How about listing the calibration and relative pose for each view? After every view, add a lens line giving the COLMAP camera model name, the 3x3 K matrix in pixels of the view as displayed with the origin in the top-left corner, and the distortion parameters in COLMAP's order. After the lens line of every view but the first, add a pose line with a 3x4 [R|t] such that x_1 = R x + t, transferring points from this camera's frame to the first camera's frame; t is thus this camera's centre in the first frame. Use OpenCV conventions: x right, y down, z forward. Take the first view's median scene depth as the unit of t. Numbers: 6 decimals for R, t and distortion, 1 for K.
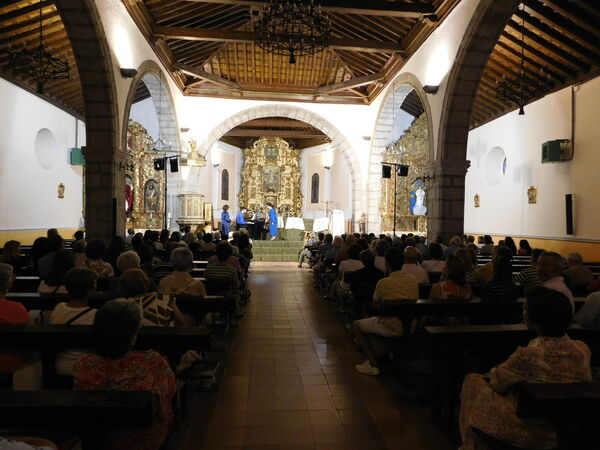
lens RADIAL K [[406.8, 0, 300.5], [0, 406.8, 234.0], [0, 0, 1]] dist [-0.046483, -0.000591]
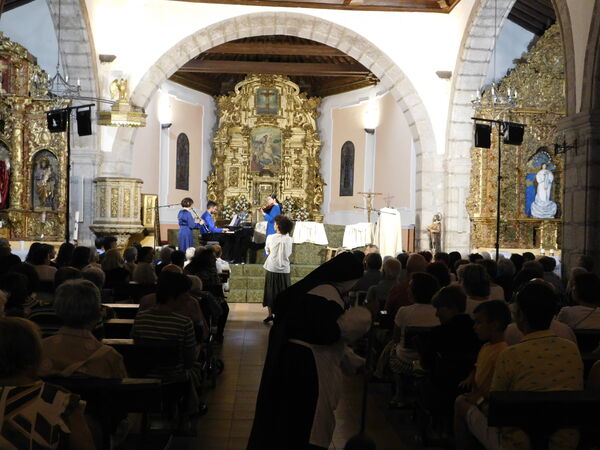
lens RADIAL K [[686.6, 0, 302.0], [0, 686.6, 240.5], [0, 0, 1]] dist [0.009658, -0.000868]
pose [[0.999641, 0.005290, -0.026253, 0.000277], [-0.005737, 0.999840, -0.016965, -0.000218], [0.026159, 0.017110, 0.999511, 0.089541]]
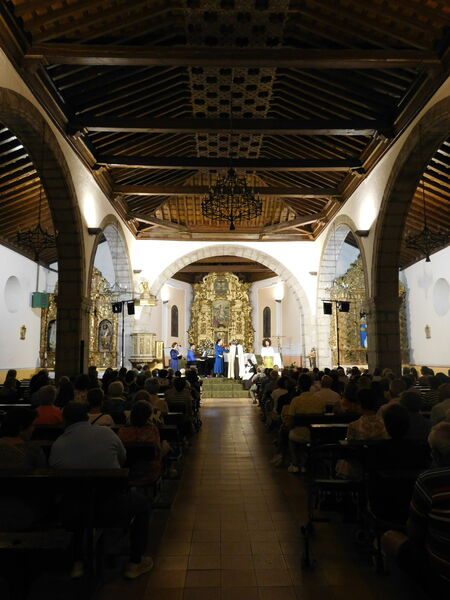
lens RADIAL K [[686.6, 0, 225.1], [0, 686.6, 255.3], [0, 0, 1]] dist [0.009658, -0.000868]
pose [[0.996021, -0.032671, -0.082918, 0.089756], [0.017586, 0.984139, -0.176525, 0.019882], [0.087370, 0.174364, 0.980797, -0.736958]]
